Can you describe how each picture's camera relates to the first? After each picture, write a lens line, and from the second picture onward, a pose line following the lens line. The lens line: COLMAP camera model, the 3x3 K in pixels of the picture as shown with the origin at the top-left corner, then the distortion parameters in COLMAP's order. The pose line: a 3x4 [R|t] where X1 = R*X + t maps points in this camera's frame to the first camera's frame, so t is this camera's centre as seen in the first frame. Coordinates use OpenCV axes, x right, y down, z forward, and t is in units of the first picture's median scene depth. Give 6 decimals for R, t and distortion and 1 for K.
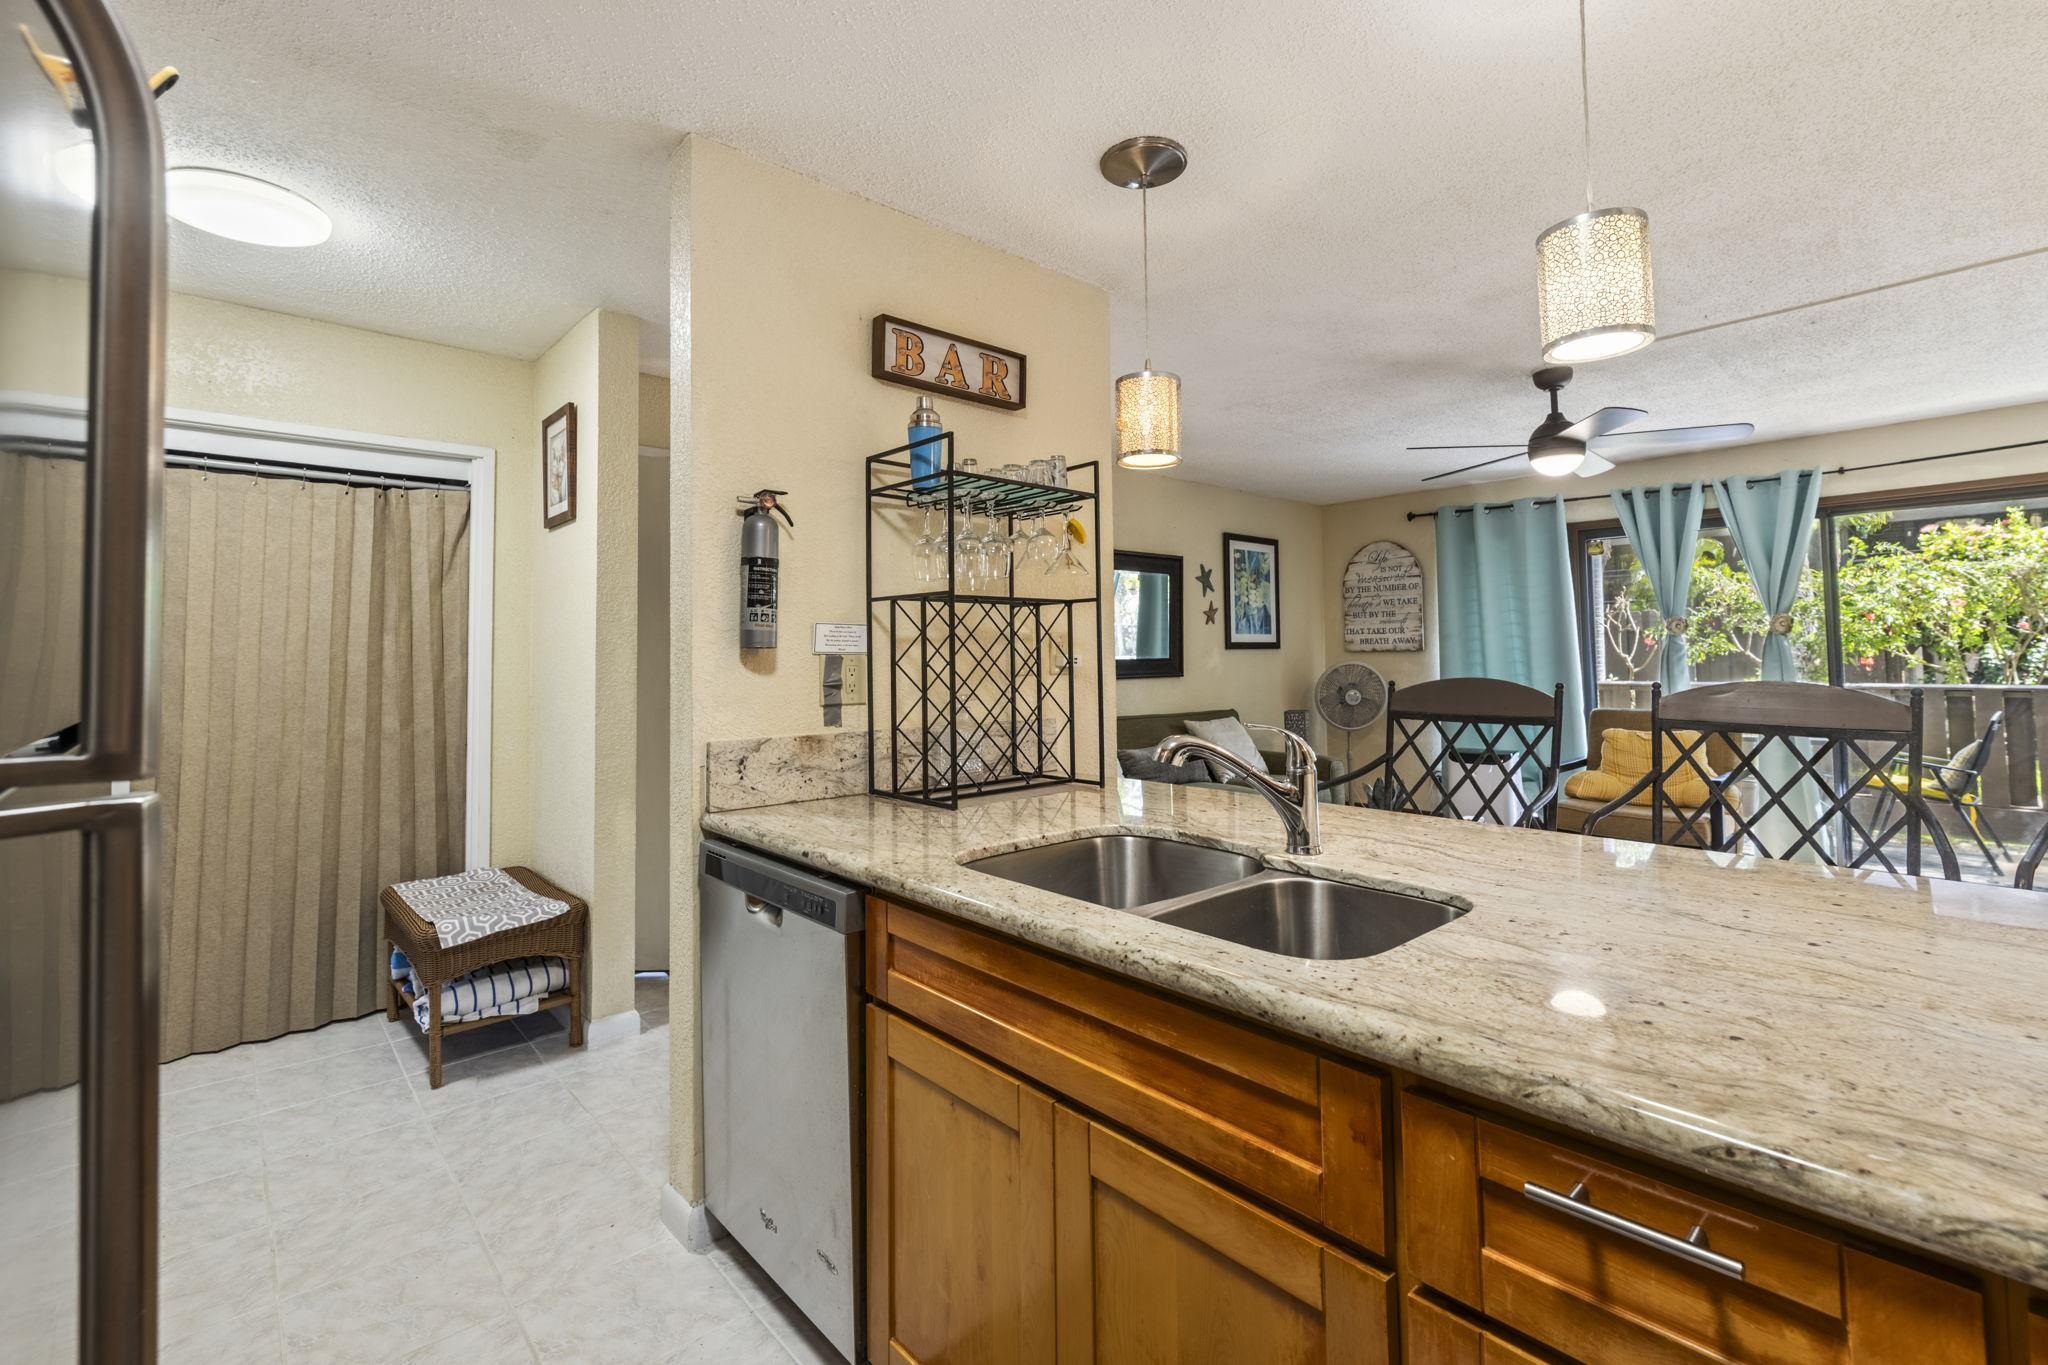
lens RADIAL K [[913.6, 0, 1034.0], [0, 913.6, 654.3], [0, 0, 1]] dist [0.005978, 0.000456]
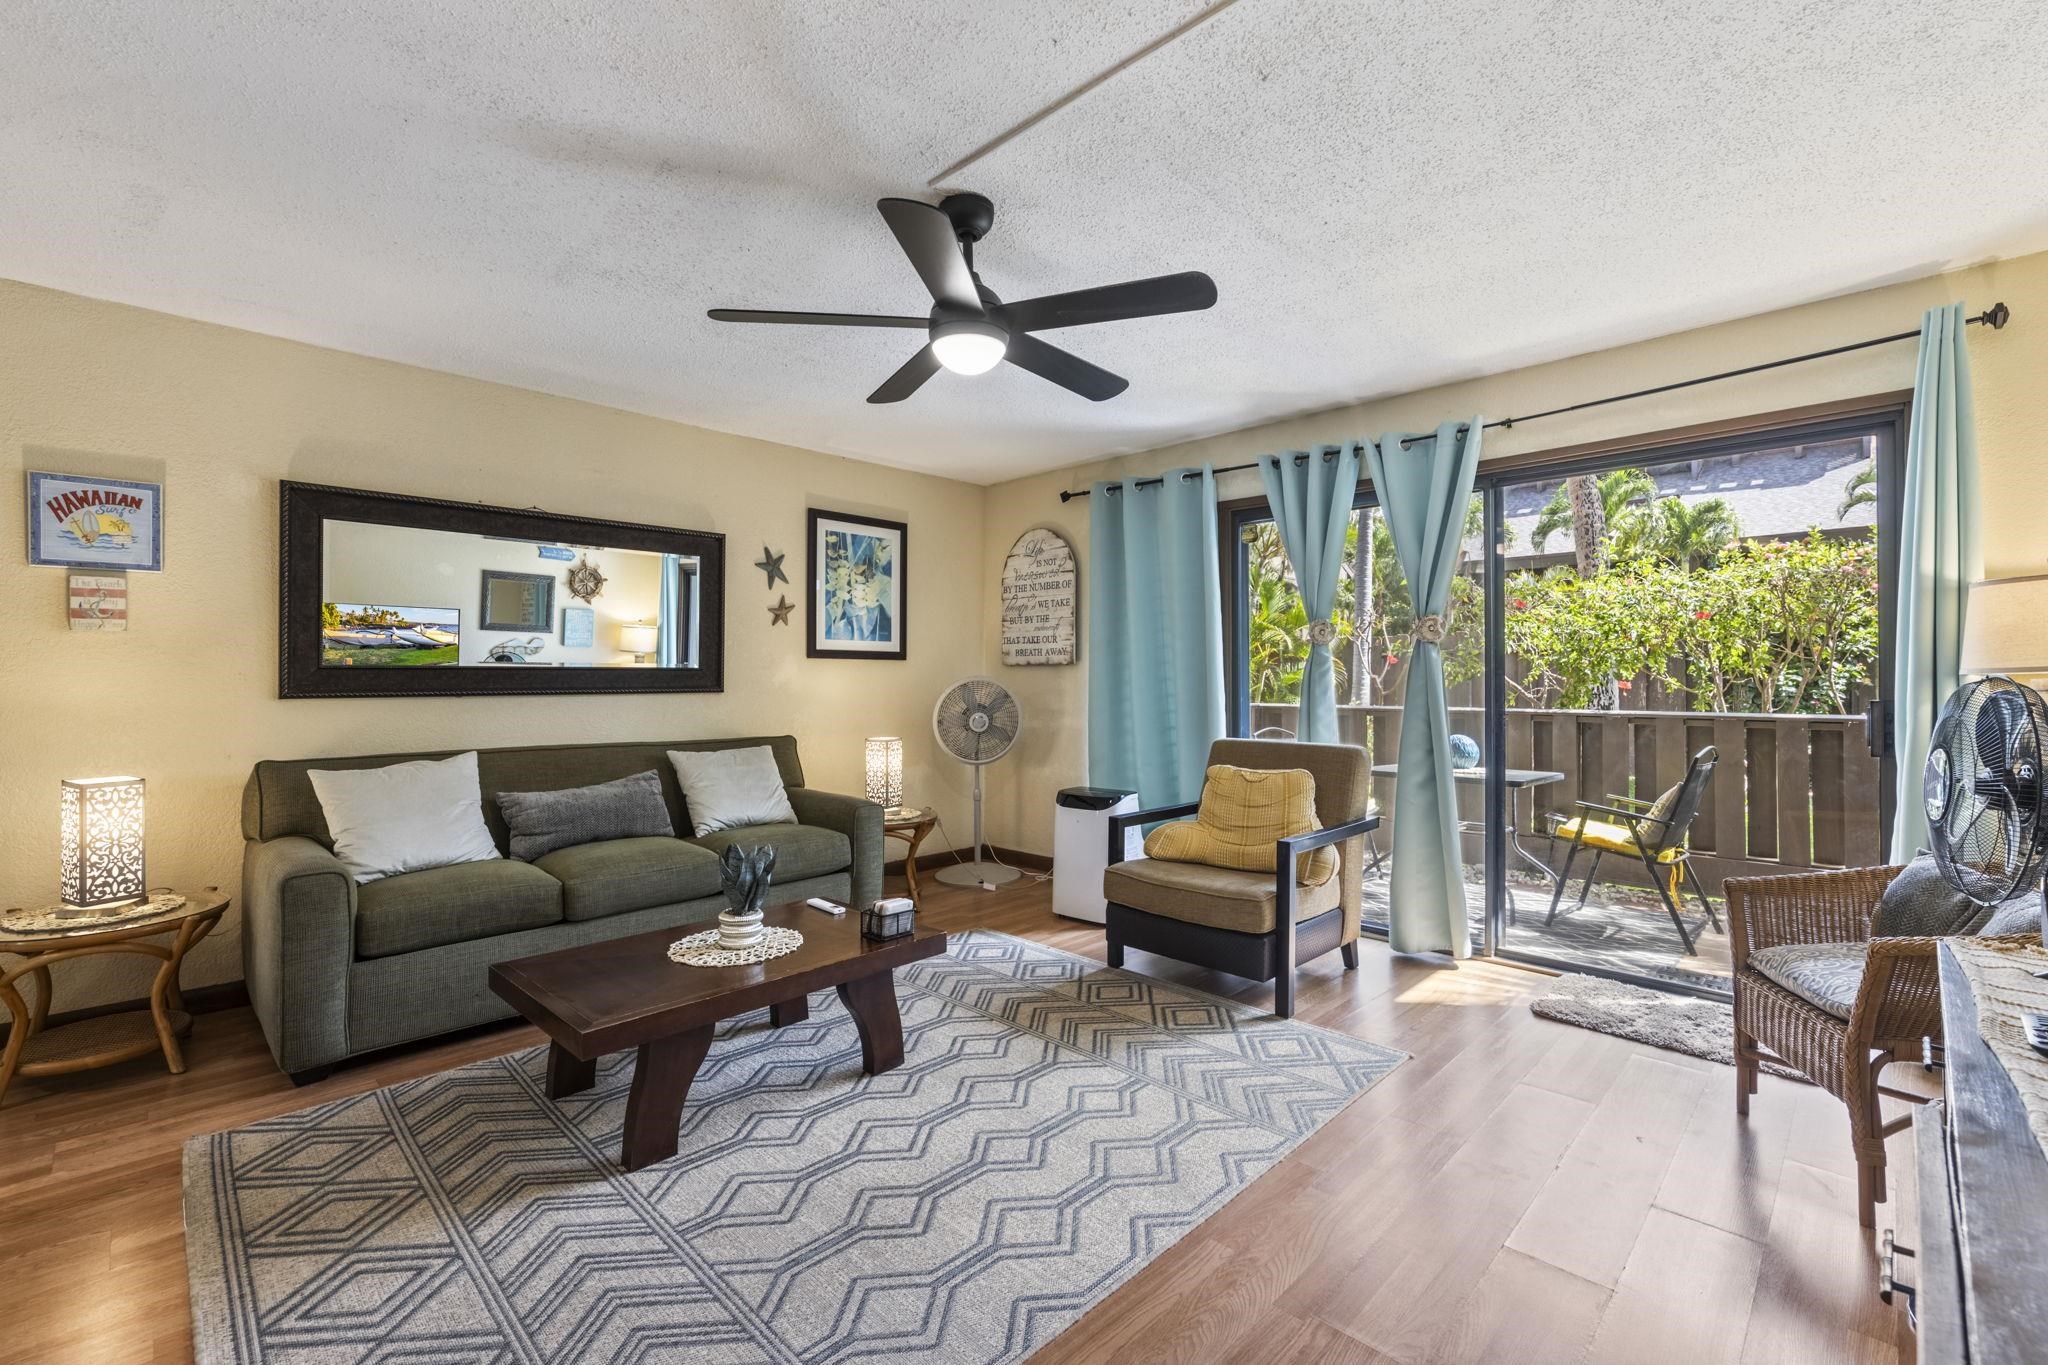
lens RADIAL K [[913.6, 0, 1023.2], [0, 913.6, 681.4], [0, 0, 1]] dist [0.005978, 0.000456]
pose [[0.997718, 0.011008, 0.066613, 0.336182], [-0.011054, 0.999939, 0.000322, 0.011724], [-0.066606, -0.001057, 0.997779, 0.210663]]
